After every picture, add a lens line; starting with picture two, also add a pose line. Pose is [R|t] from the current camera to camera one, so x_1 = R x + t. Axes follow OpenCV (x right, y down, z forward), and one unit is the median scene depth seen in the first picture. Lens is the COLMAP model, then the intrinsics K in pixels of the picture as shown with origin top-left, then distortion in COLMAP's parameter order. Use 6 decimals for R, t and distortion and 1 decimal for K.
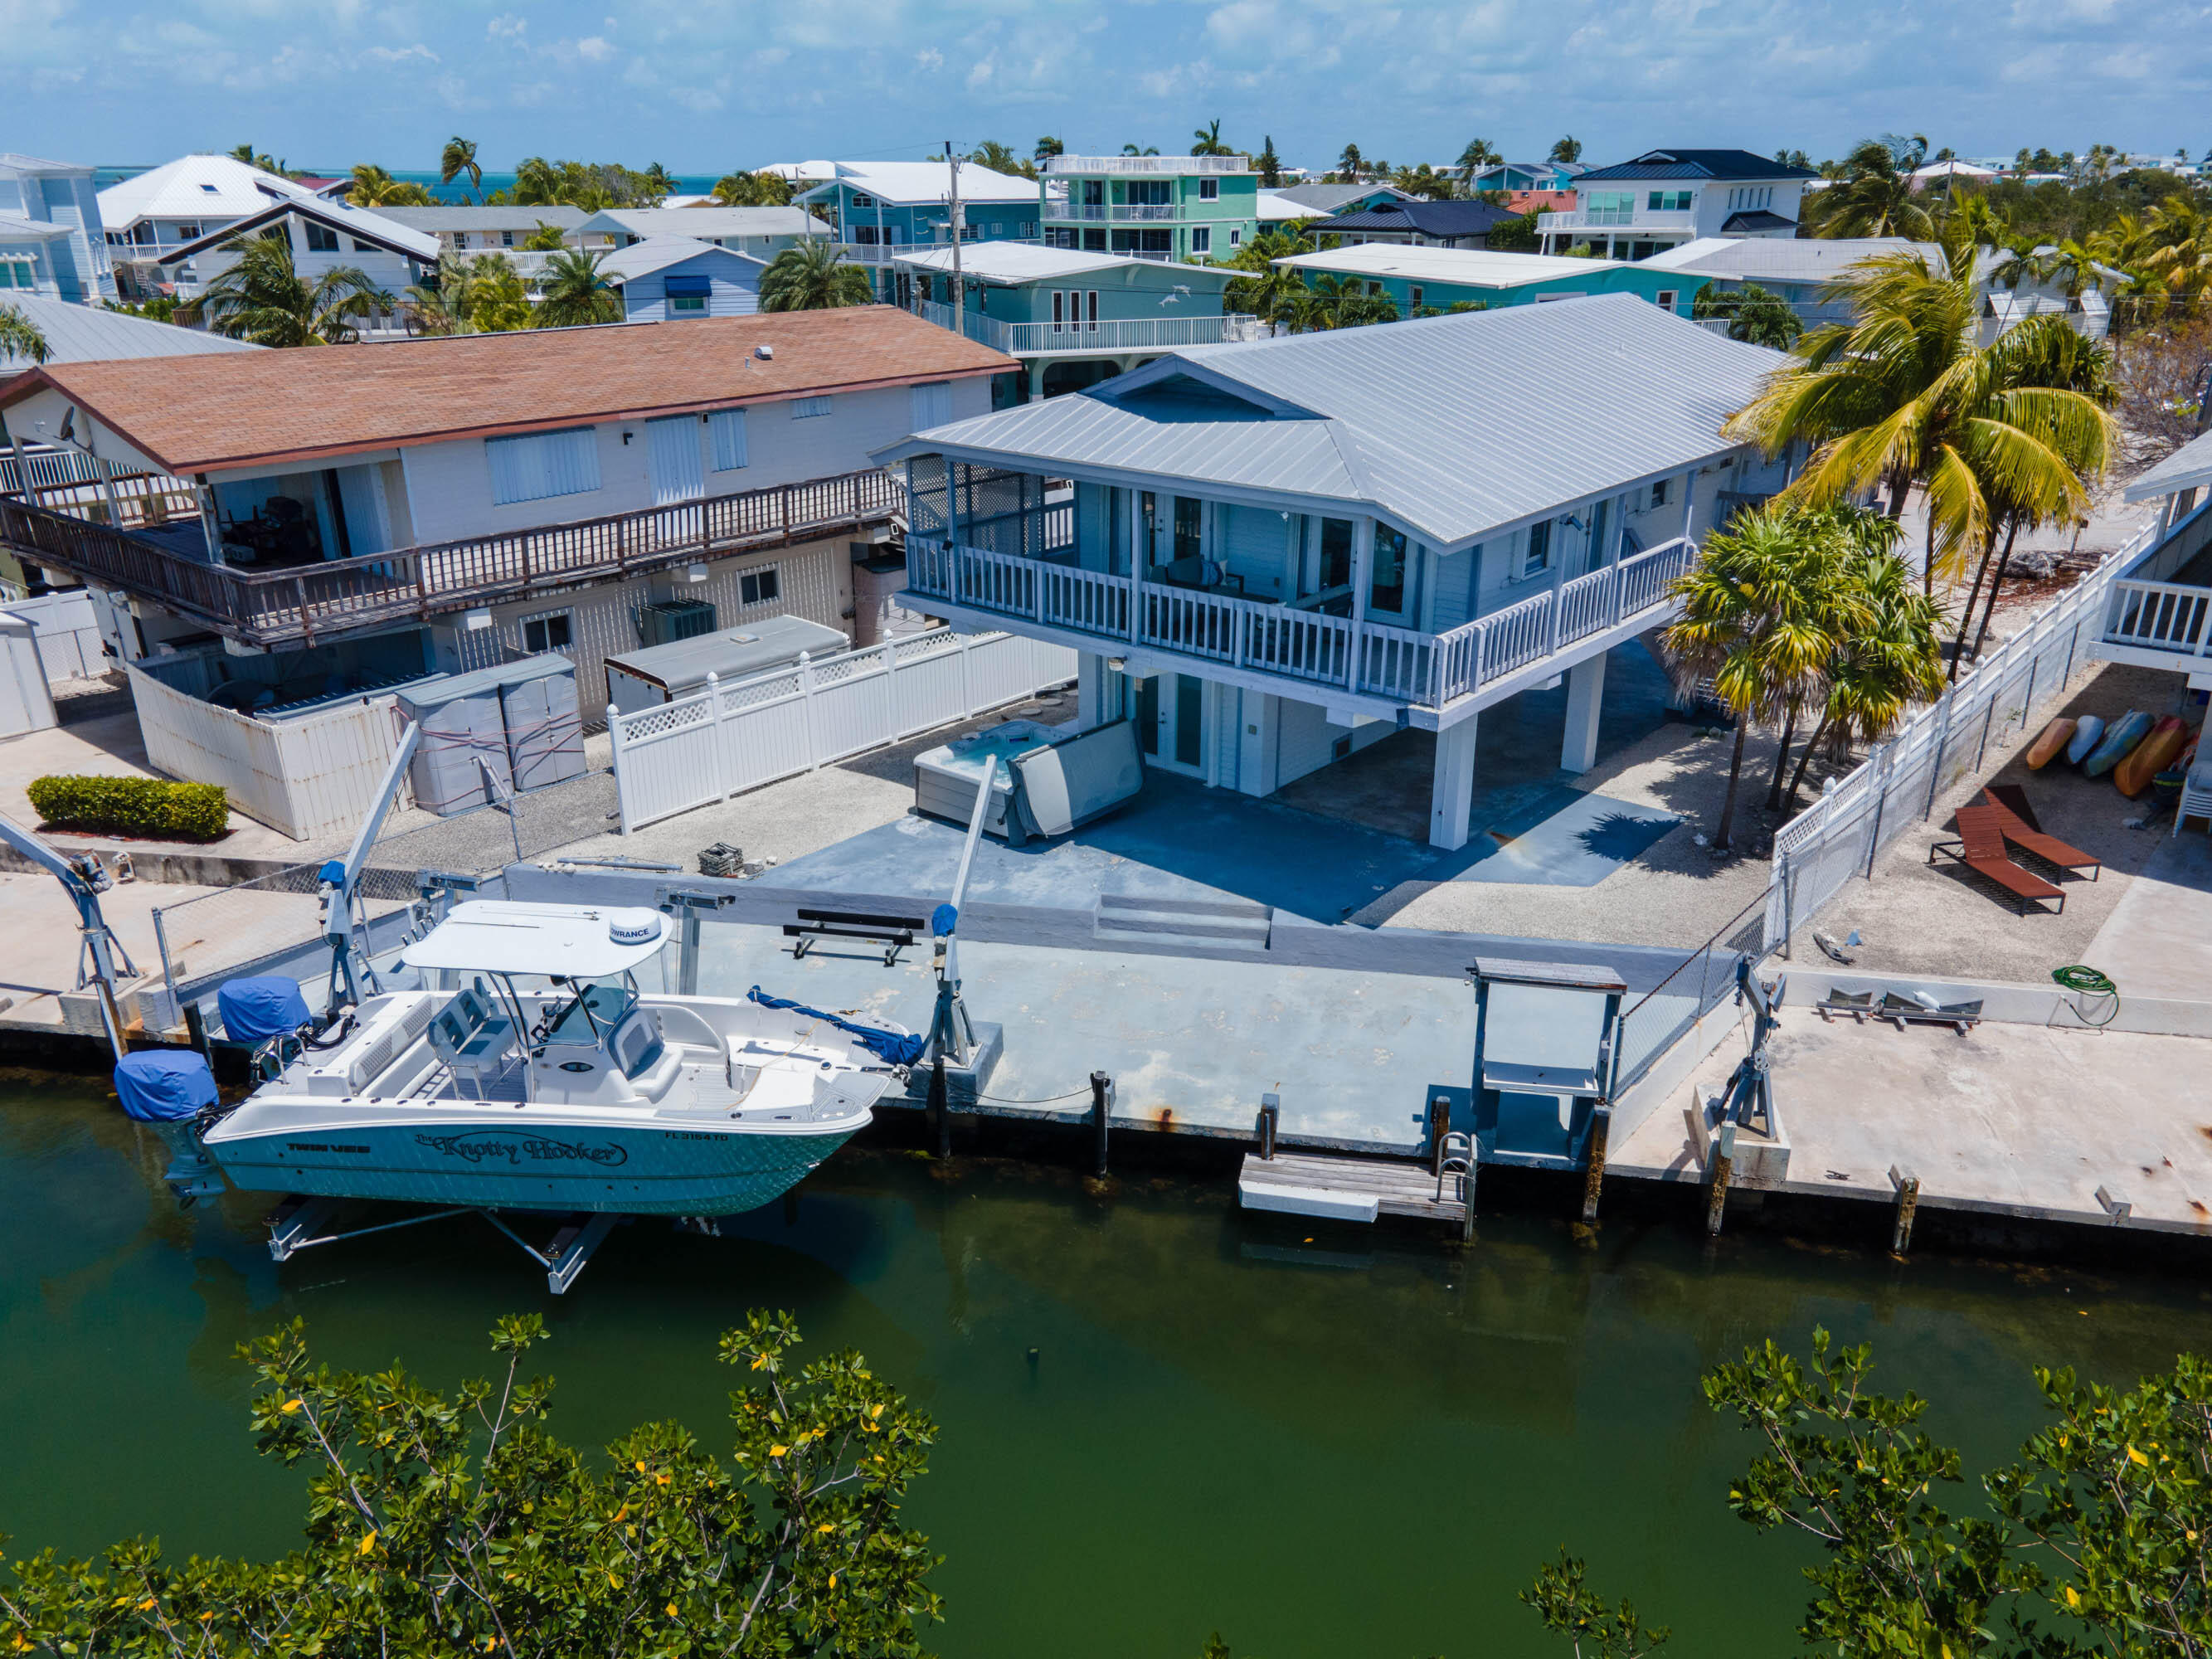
lens RADIAL K [[1640.2, 0, 1114.9], [0, 1640.2, 833.6], [0, 0, 1]] dist [0.023727, 0.056816]
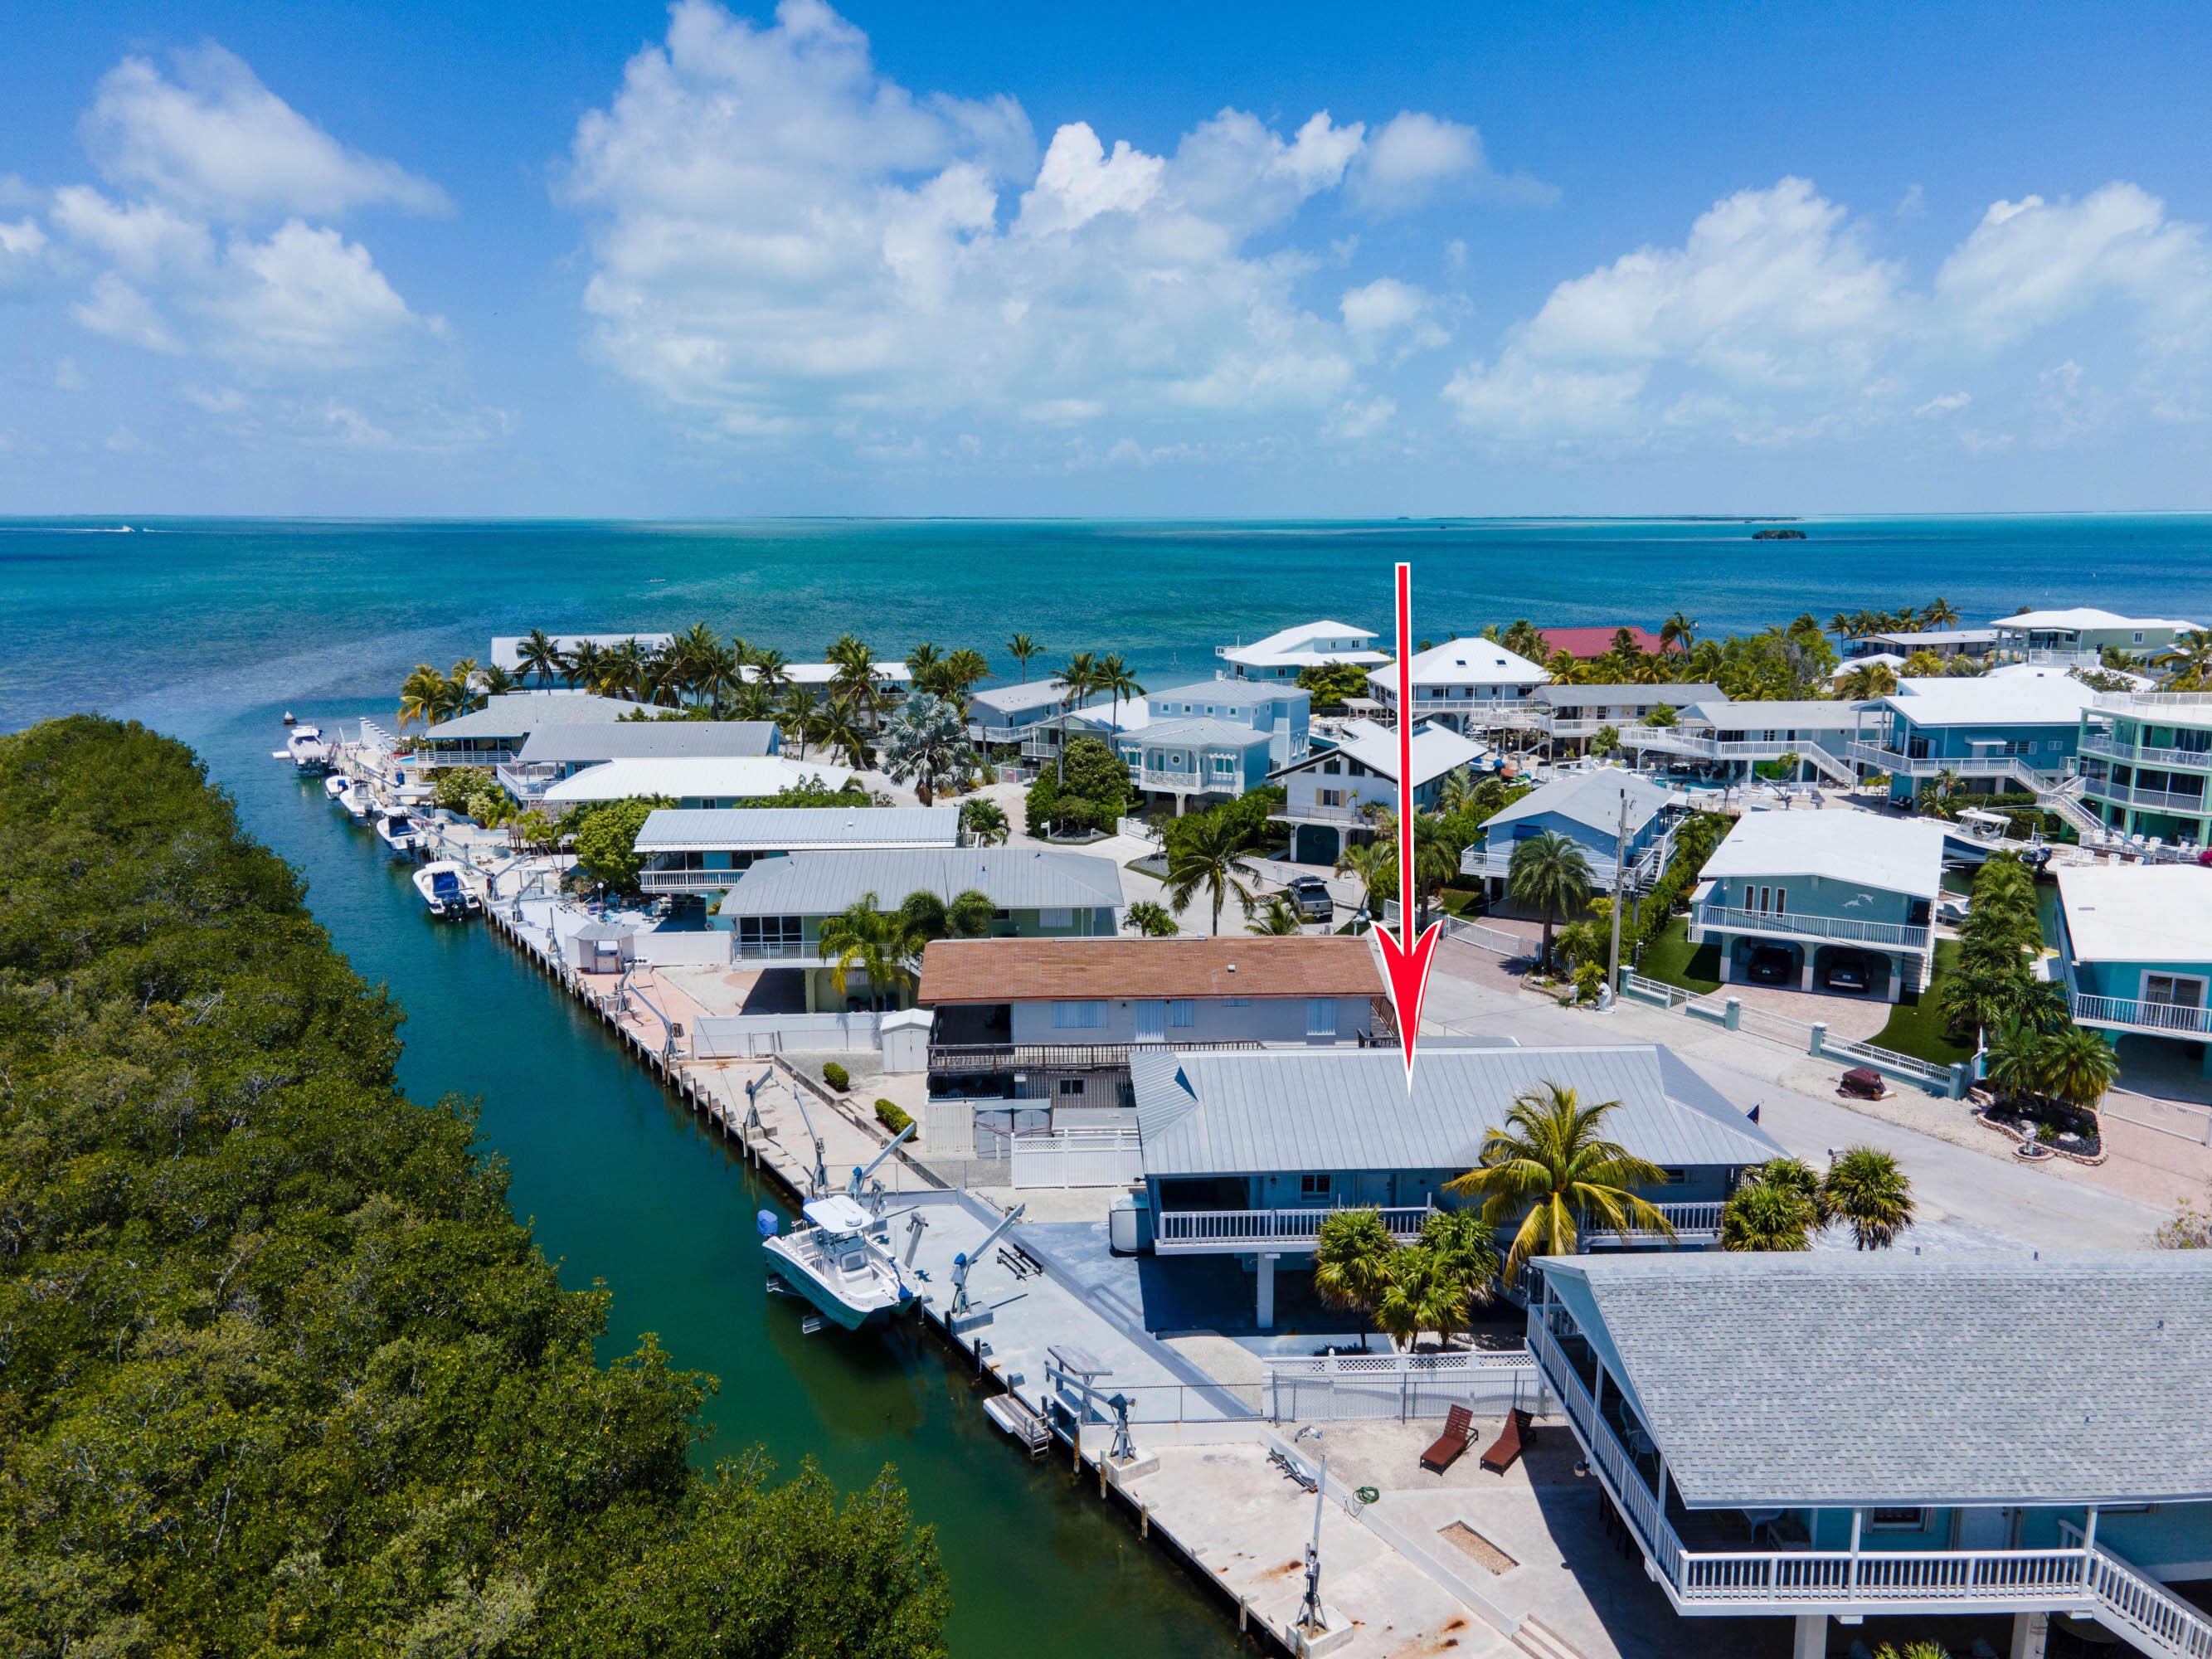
lens RADIAL K [[1640.2, 0, 1114.9], [0, 1640.2, 833.6], [0, 0, 1]] dist [0.023727, 0.056816]
pose [[0.672620, 0.145628, -0.725517, 1.382004], [-0.274810, 0.959486, -0.062183, -0.373299], [0.687068, 0.241205, 0.685389, -0.580062]]
